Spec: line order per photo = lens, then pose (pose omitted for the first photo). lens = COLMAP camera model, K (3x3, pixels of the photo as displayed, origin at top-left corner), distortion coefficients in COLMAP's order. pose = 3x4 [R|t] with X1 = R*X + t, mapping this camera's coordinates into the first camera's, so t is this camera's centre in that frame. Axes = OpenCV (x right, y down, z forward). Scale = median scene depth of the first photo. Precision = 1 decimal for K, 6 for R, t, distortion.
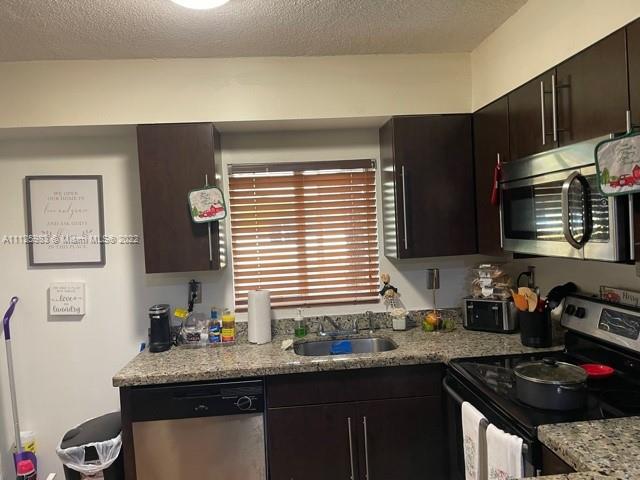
lens RADIAL K [[483.8, 0, 316.7], [0, 483.8, 241.7], [0, 0, 1]] dist [0.087557, -0.116429]
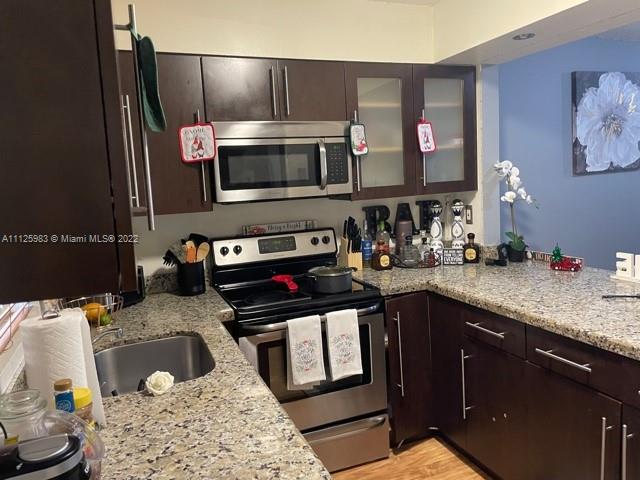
lens RADIAL K [[483.8, 0, 326.3], [0, 483.8, 230.7], [0, 0, 1]] dist [0.087557, -0.116429]
pose [[-0.300436, -0.036775, 0.953093, -0.594602], [0.101740, 0.992320, 0.070359, 0.024000], [-0.948360, 0.118106, -0.294388, 0.913908]]
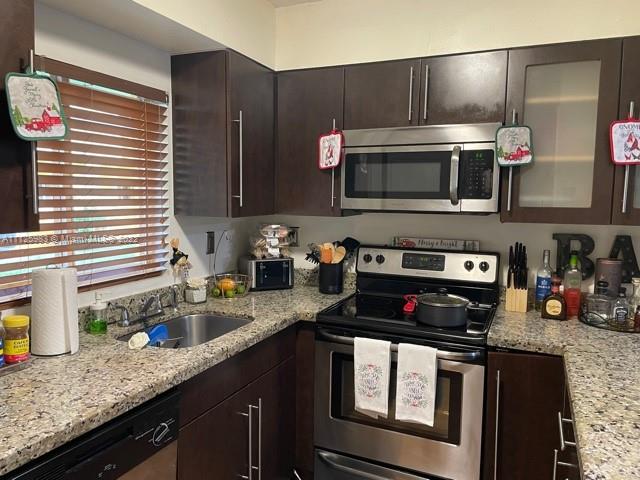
lens RADIAL K [[483.8, 0, 319.0], [0, 483.8, 243.6], [0, 0, 1]] dist [0.087557, -0.116429]
pose [[0.476462, -0.031942, 0.878614, -0.508639], [-0.008501, 0.999126, 0.040933, 0.043653], [-0.879154, -0.026972, 0.475774, 0.432477]]
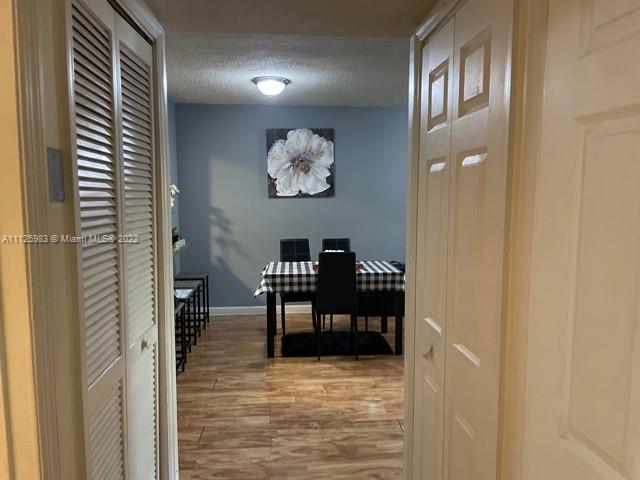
lens RADIAL K [[483.8, 0, 323.5], [0, 483.8, 241.2], [0, 0, 1]] dist [0.087557, -0.116429]
pose [[0.009614, -0.050071, 0.998699, -1.551993], [0.029007, 0.998339, 0.049774, 0.128374], [-0.999533, 0.028491, 0.011051, -0.446791]]
